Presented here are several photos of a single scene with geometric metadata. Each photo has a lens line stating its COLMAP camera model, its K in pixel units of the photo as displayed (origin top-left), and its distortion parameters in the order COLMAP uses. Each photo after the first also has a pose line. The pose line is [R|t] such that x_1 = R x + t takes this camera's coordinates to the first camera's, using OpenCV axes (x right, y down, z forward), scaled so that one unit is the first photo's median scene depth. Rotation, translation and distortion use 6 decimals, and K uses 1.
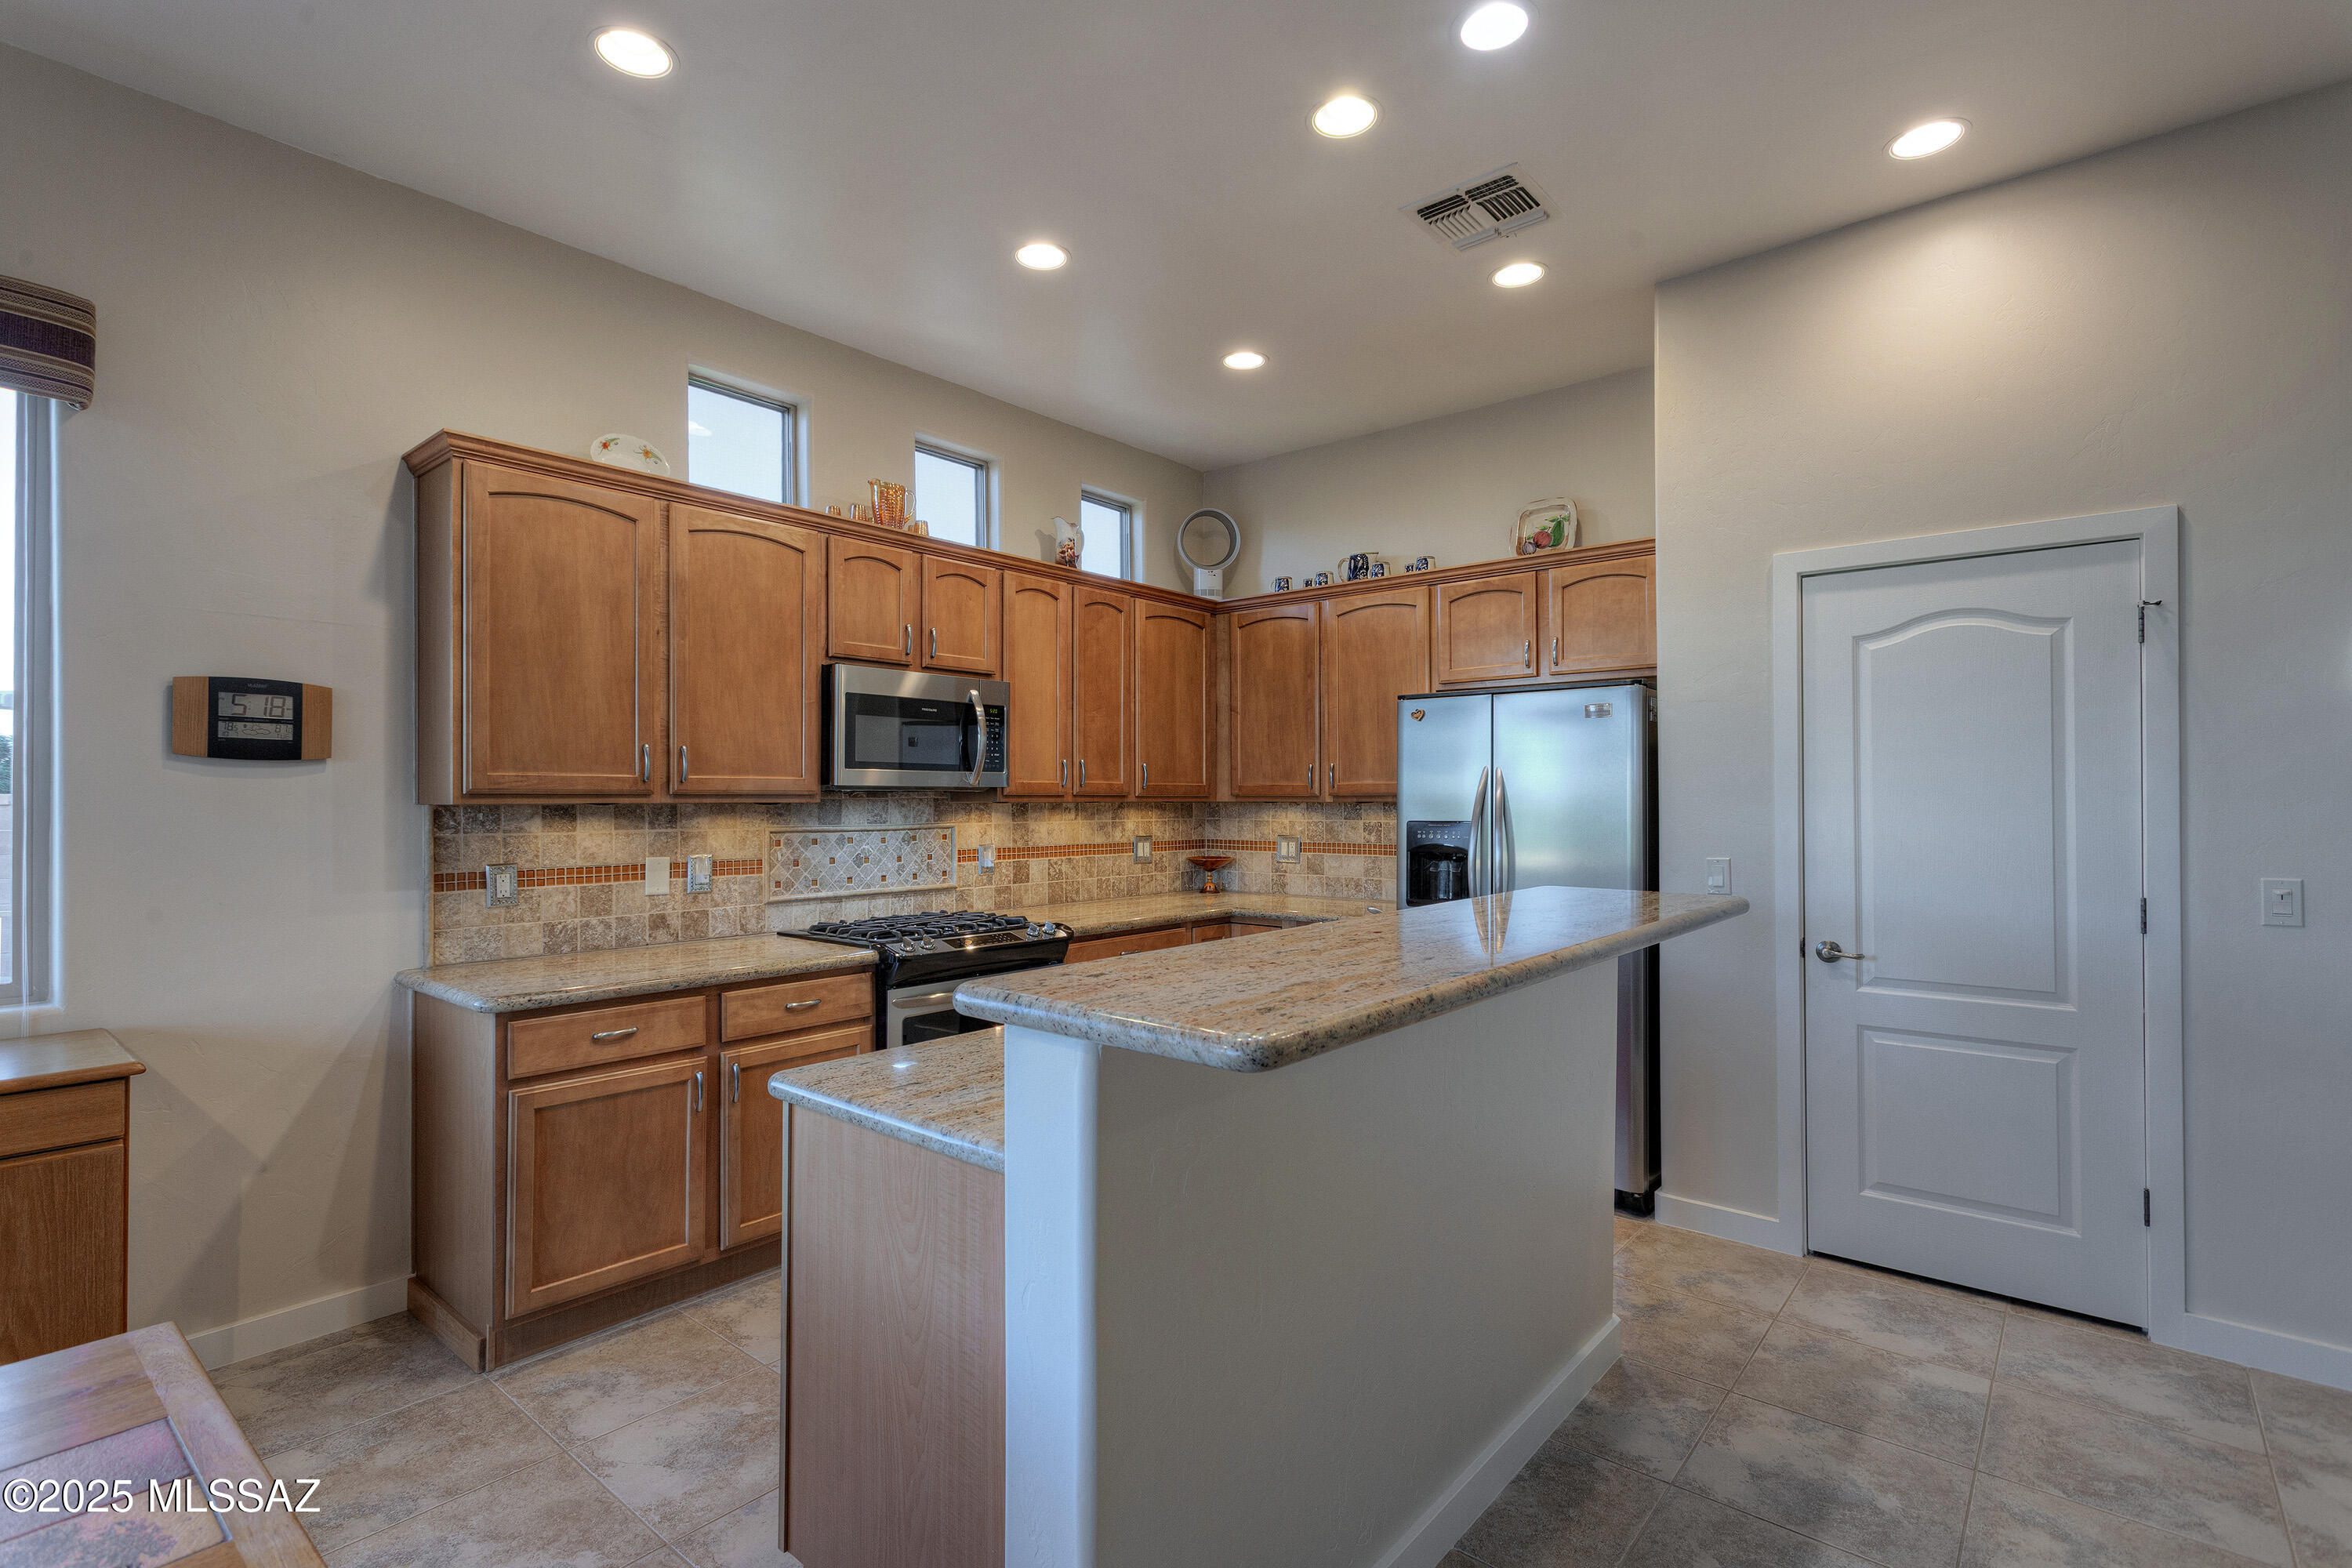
lens RADIAL K [[1118.2, 0, 1160.1], [0, 1118.2, 794.3], [0, 0, 1]] dist [-0.002099, 0.001558]
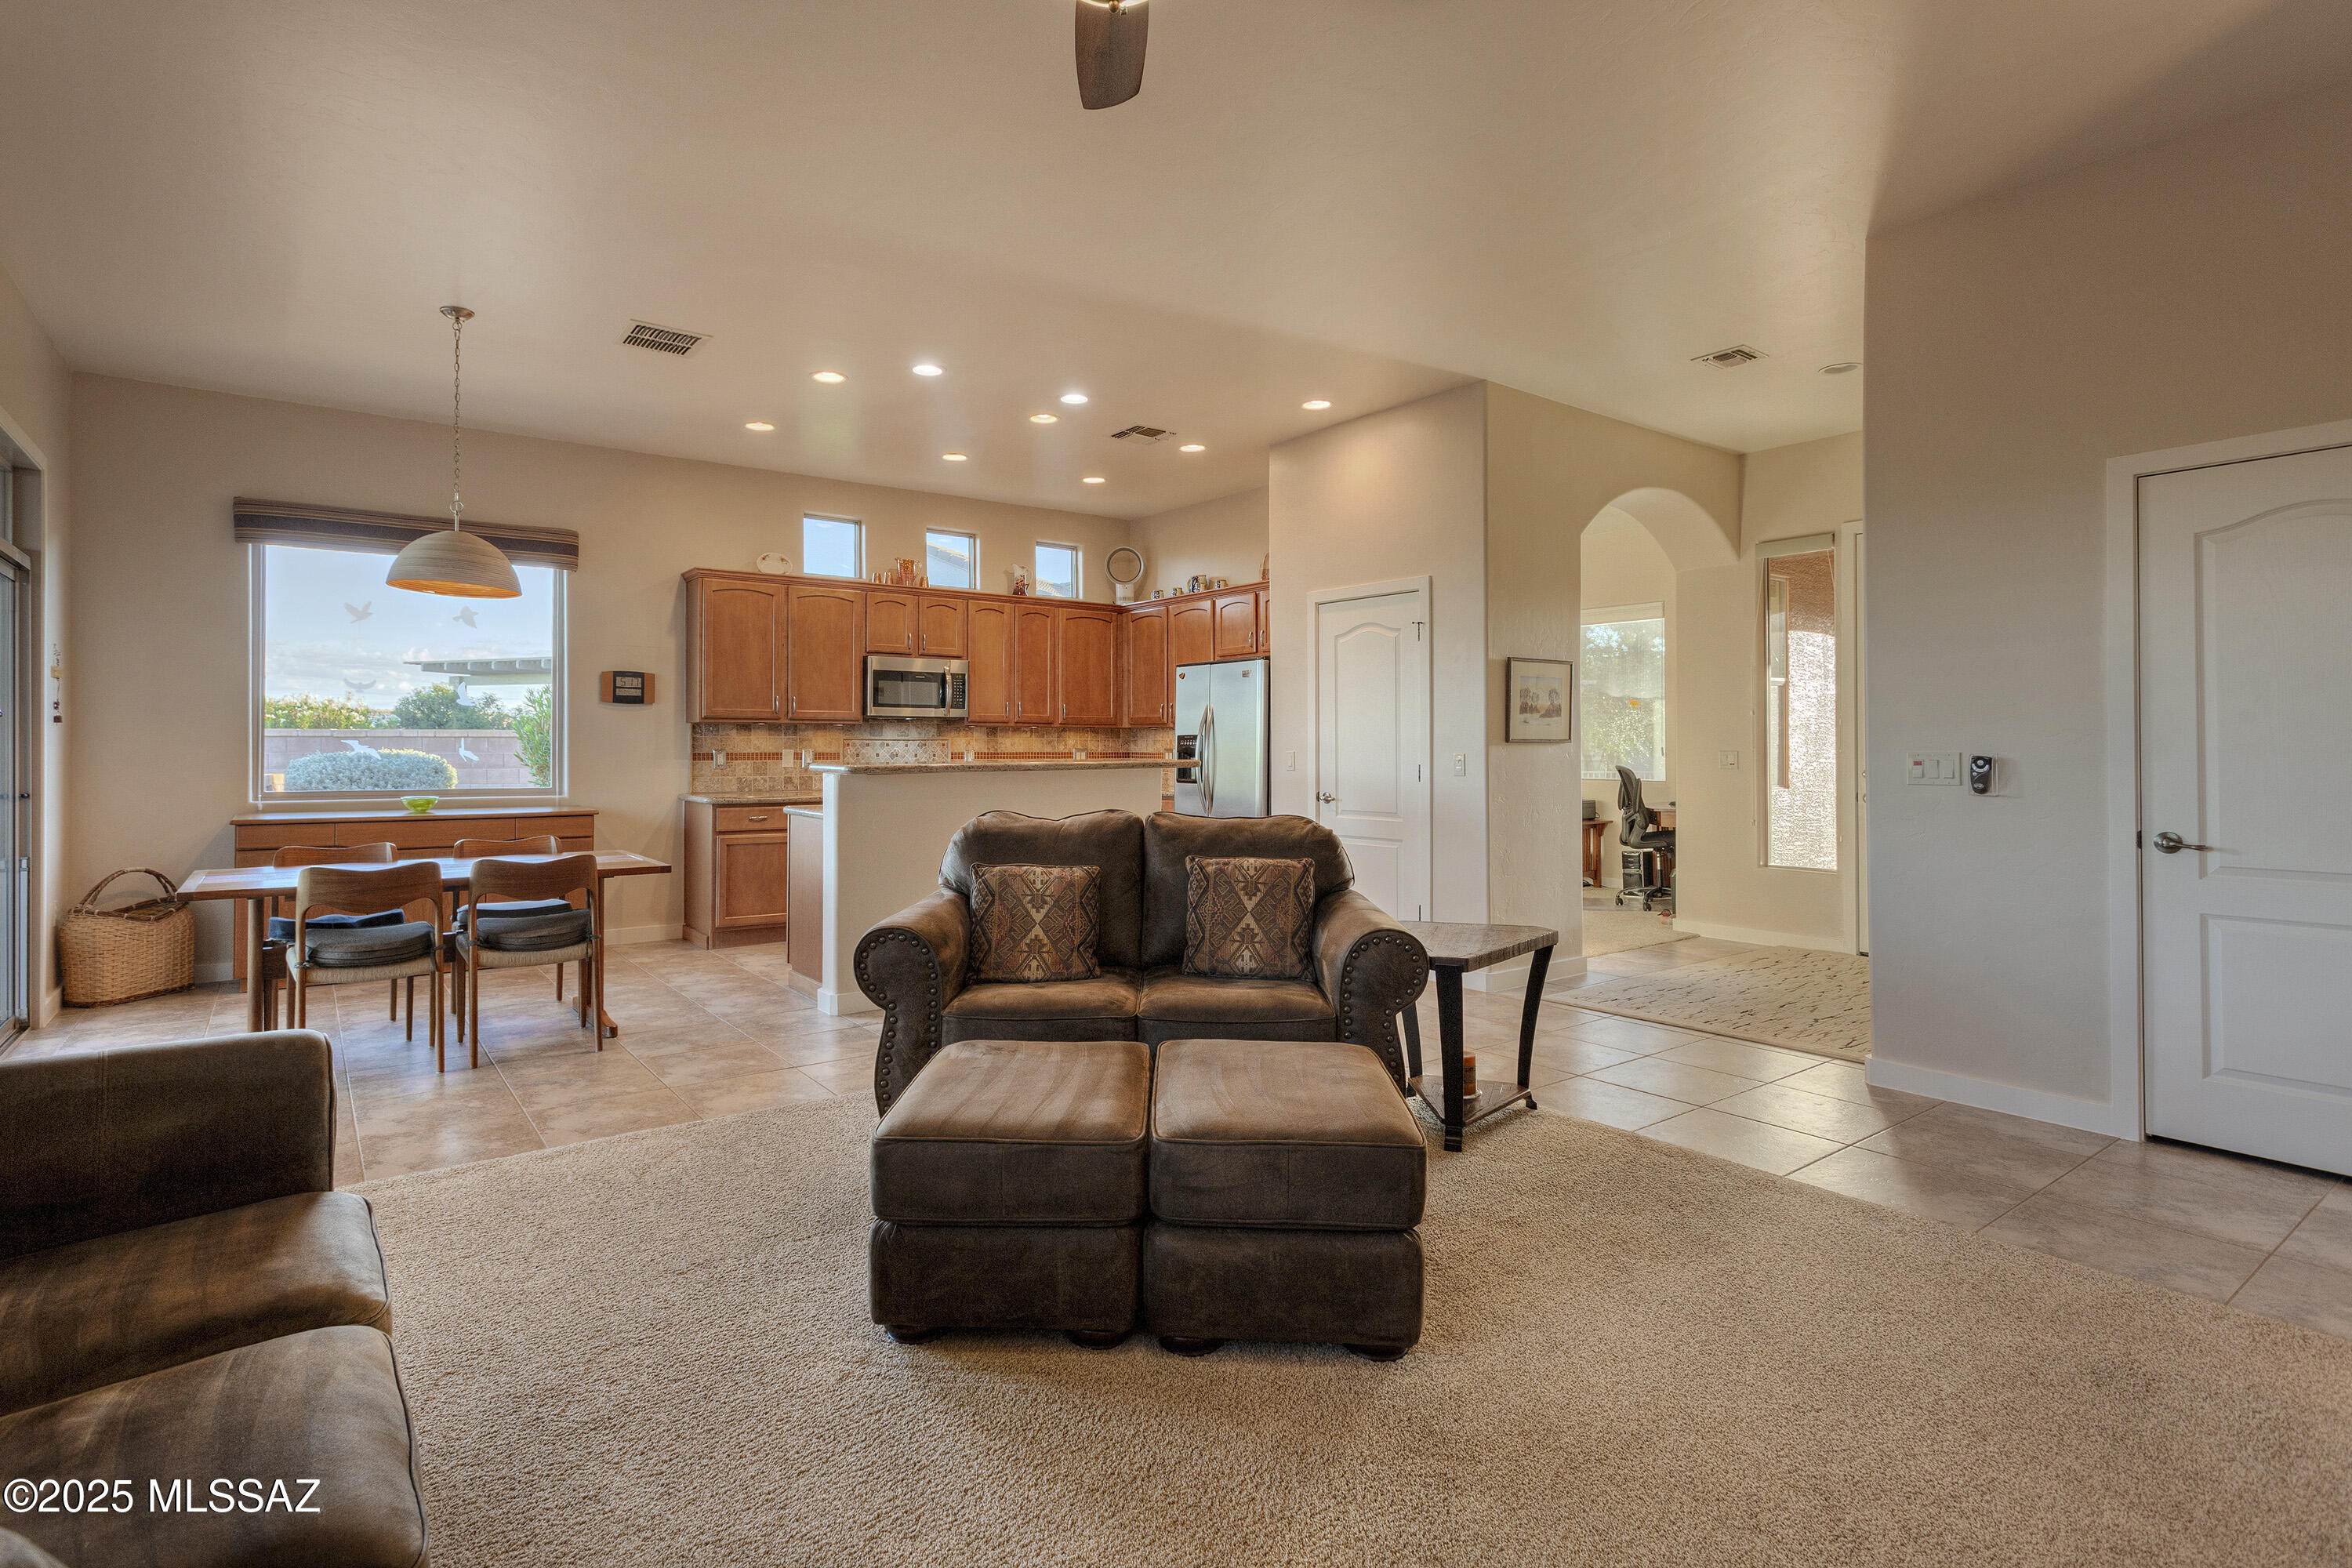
lens RADIAL K [[1118.2, 0, 1105.5], [0, 1118.2, 741.5], [0, 0, 1]] dist [-0.002099, 0.001558]
pose [[0.969620, 0.001811, -0.244608, 0.611152], [-0.001635, 0.999998, 0.000924, 0.036083], [0.244610, -0.000496, 0.969622, -0.849819]]
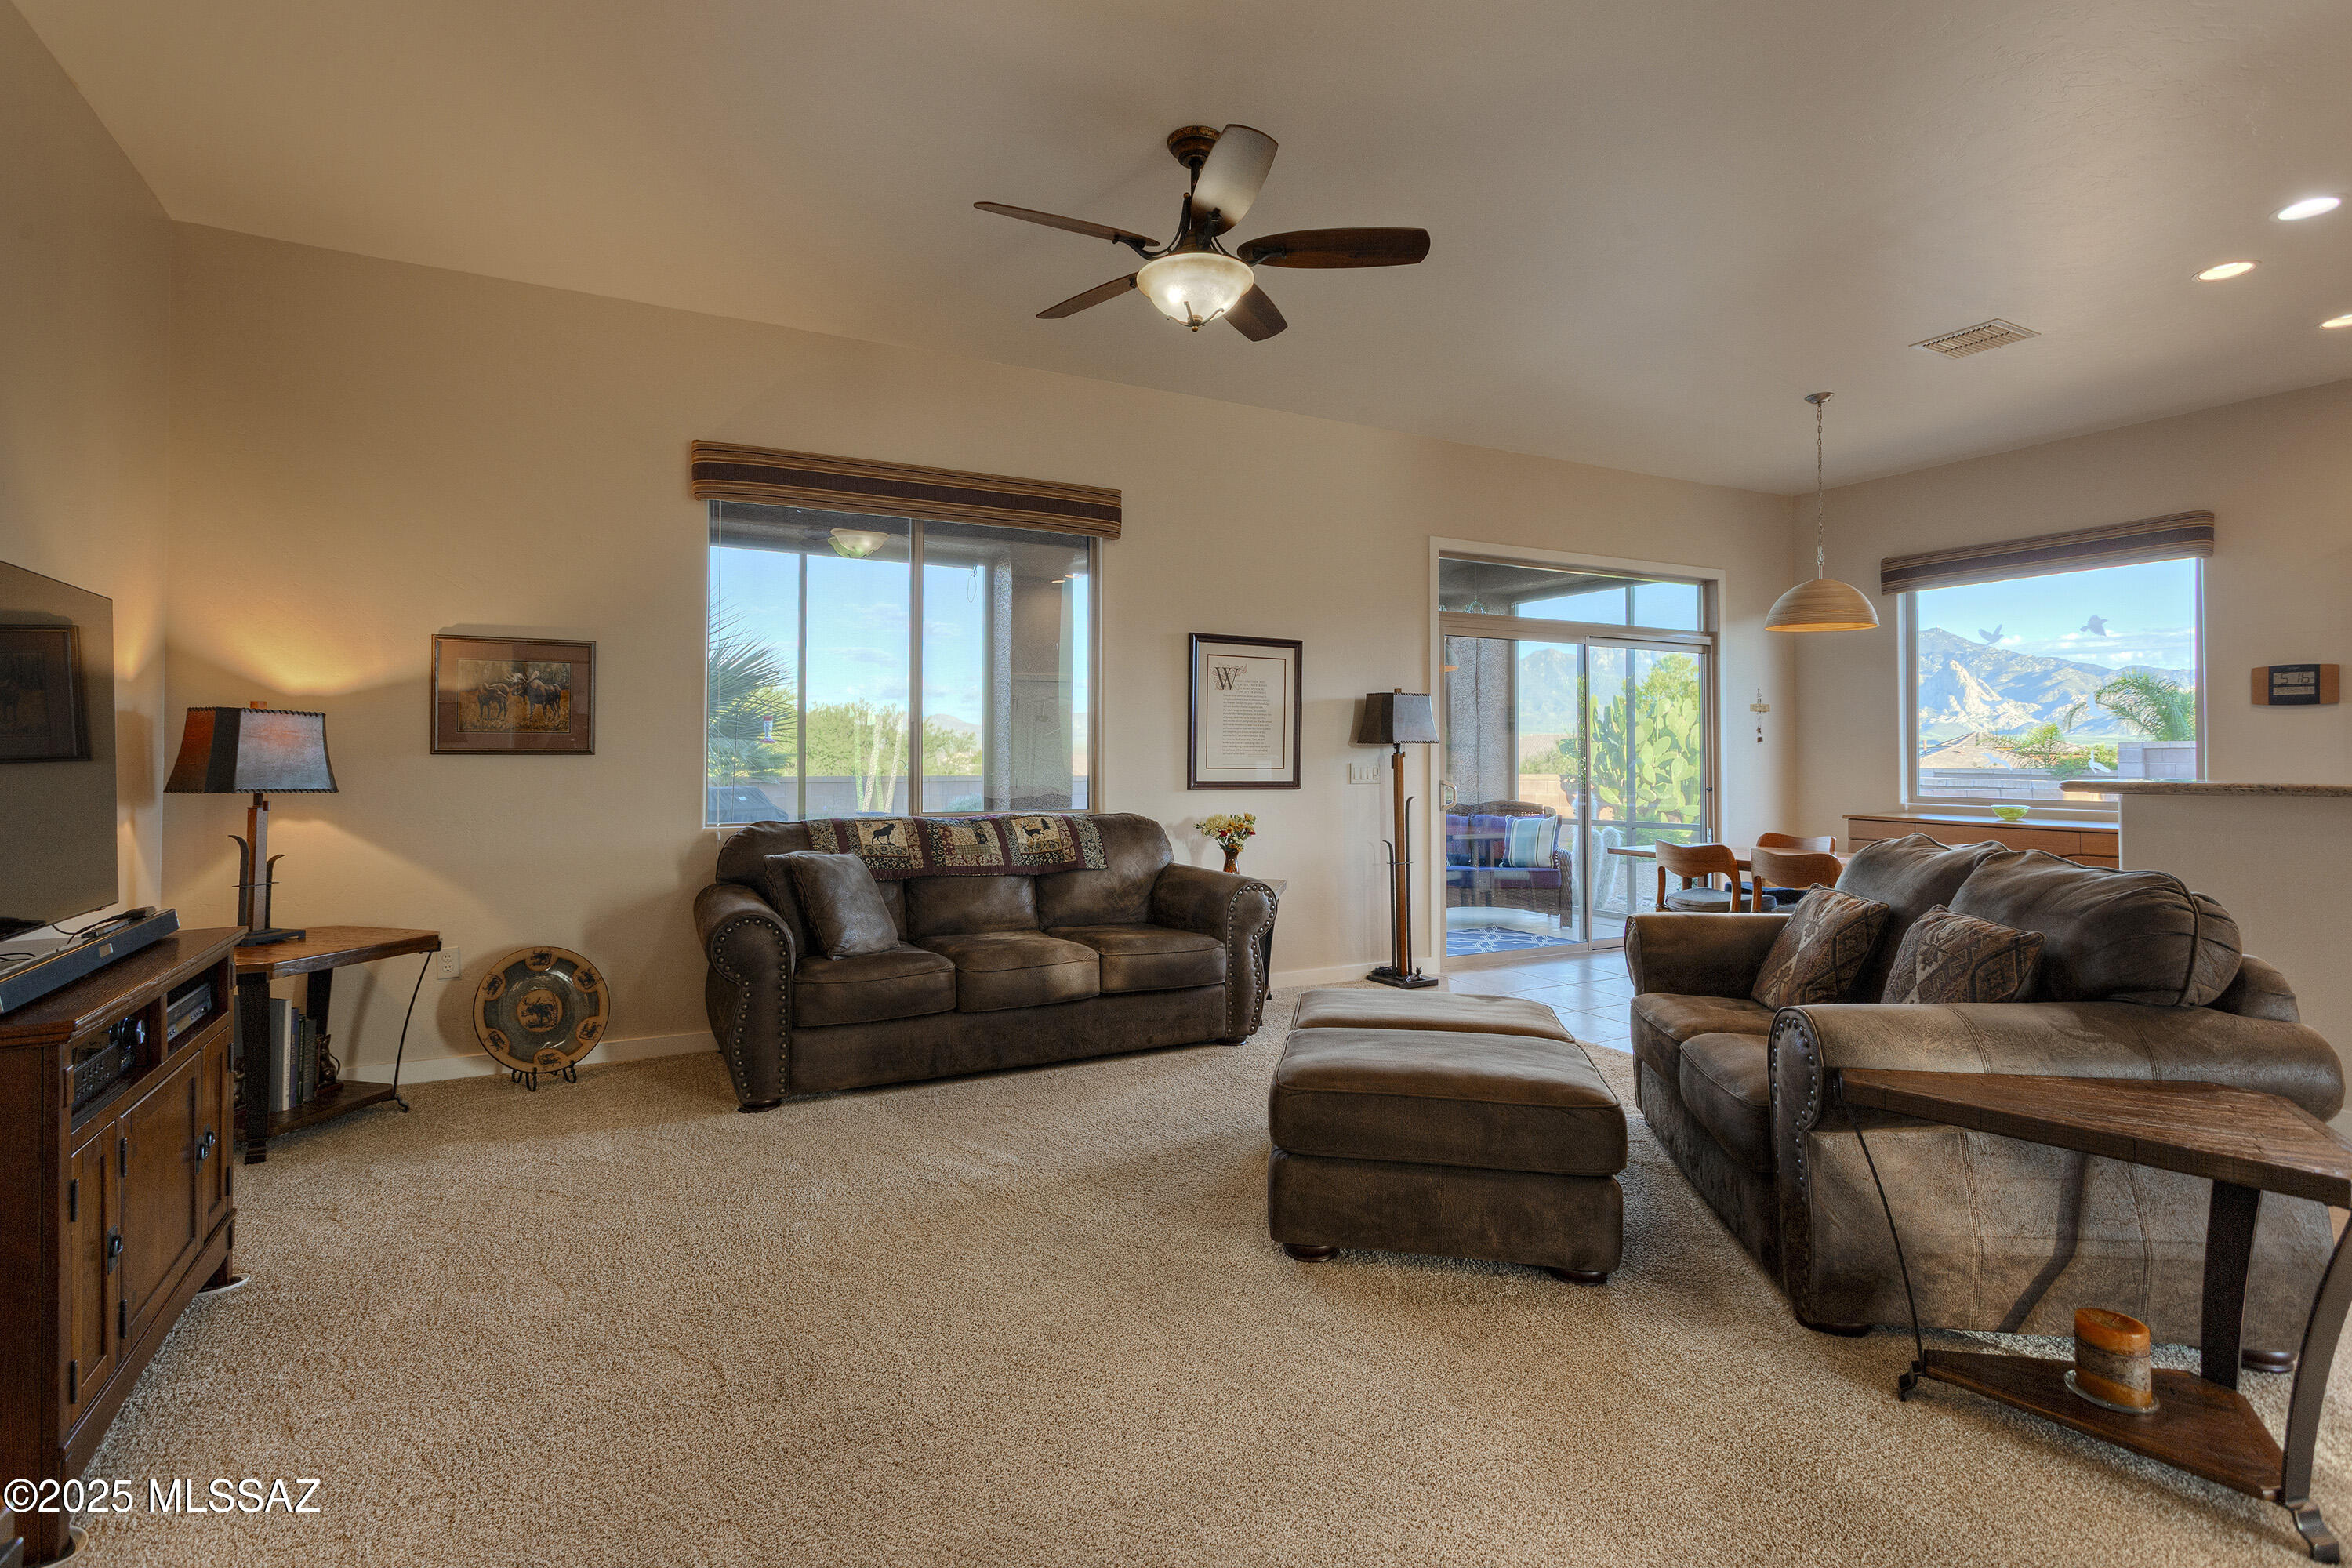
lens RADIAL K [[1118.2, 0, 1181.3], [0, 1118.2, 761.3], [0, 0, 1]] dist [-0.002099, 0.001558]
pose [[-0.368598, 0.006726, -0.929564, 1.299634], [0.004509, 0.999975, 0.005448, 0.036365], [0.929578, -0.002183, -0.368620, -0.083631]]
